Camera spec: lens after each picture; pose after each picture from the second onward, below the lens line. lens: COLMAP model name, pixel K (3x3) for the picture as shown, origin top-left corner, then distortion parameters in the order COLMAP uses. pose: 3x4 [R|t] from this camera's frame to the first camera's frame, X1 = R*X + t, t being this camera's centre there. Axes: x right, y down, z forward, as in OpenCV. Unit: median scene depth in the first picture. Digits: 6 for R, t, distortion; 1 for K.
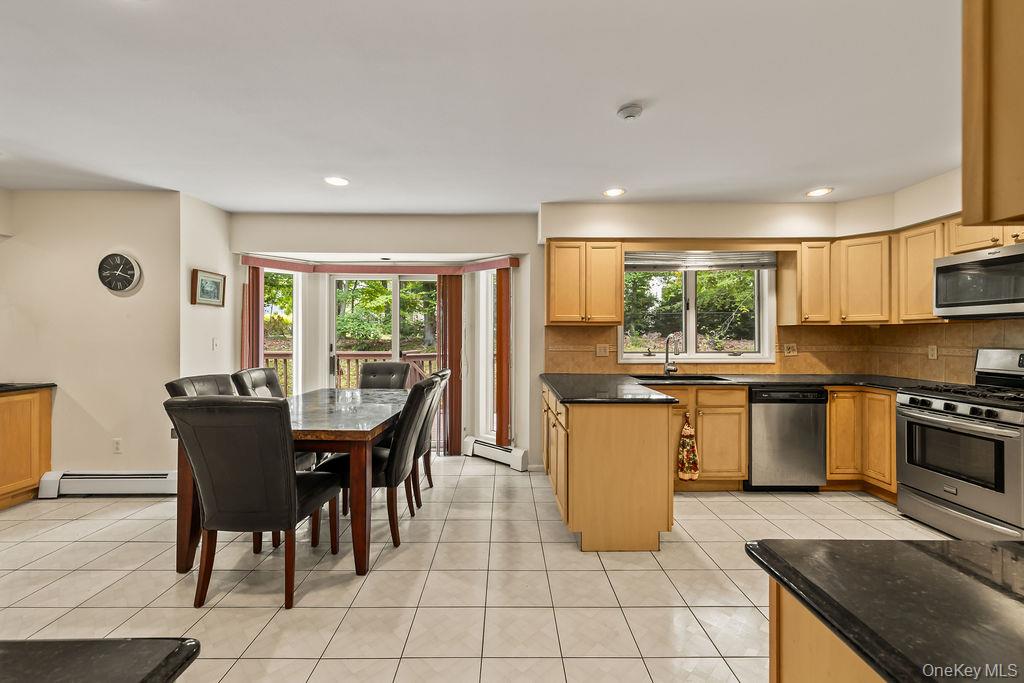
lens RADIAL K [[431.6, 0, 510.4], [0, 431.6, 338.6], [0, 0, 1]] dist [-0.001208, 0.000043]
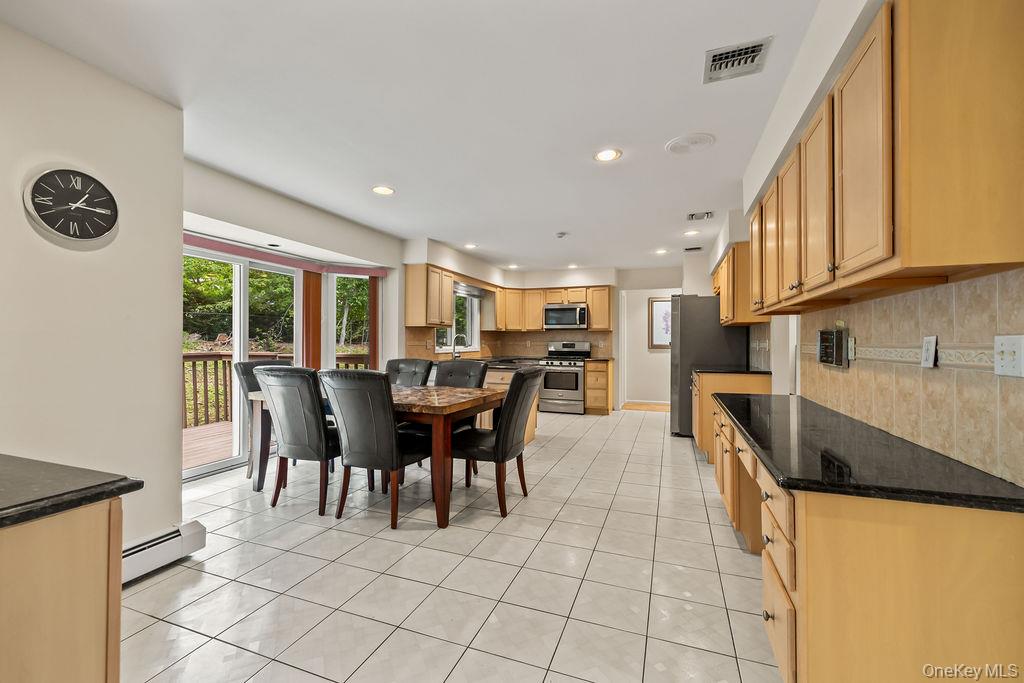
lens RADIAL K [[431.6, 0, 510.4], [0, 431.6, 338.6], [0, 0, 1]] dist [-0.001208, 0.000043]
pose [[0.362313, 0.008250, 0.932020, -1.109783], [0.002661, 0.999948, -0.009885, 0.023905], [-0.932053, 0.006061, 0.362272, 0.247711]]
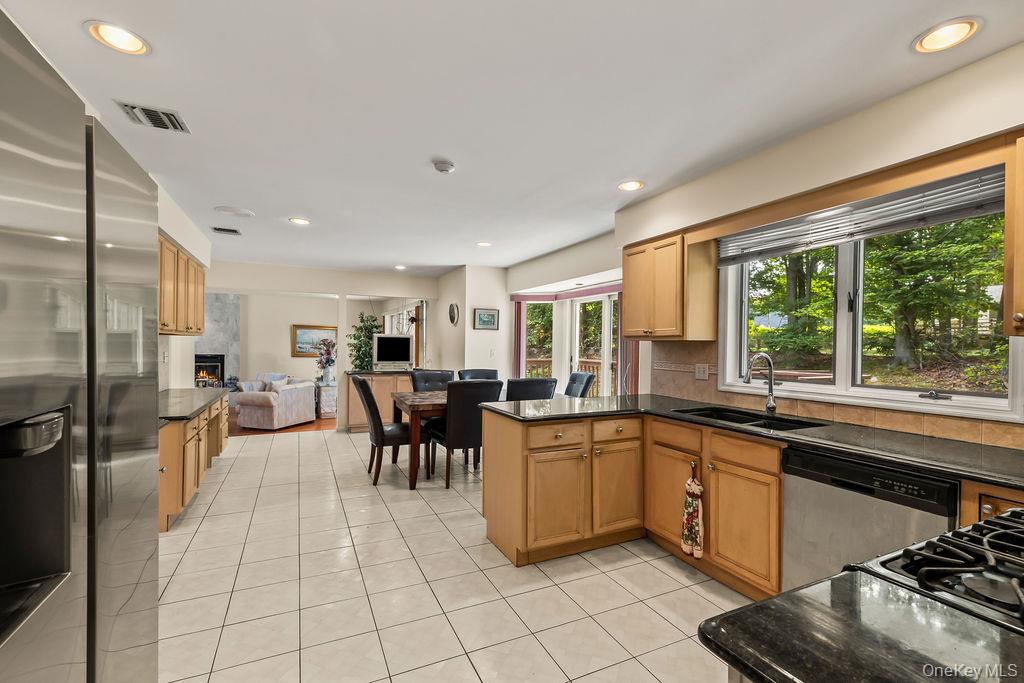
lens RADIAL K [[457.2, 0, 507.2], [0, 457.2, 351.7], [0, 0, 1]] dist [0.000444, 0.000135]
pose [[0.411316, 0.014230, -0.911382, 0.888831], [-0.012697, 0.999871, 0.009881, -0.013702], [0.911405, 0.007508, 0.411443, 0.367298]]
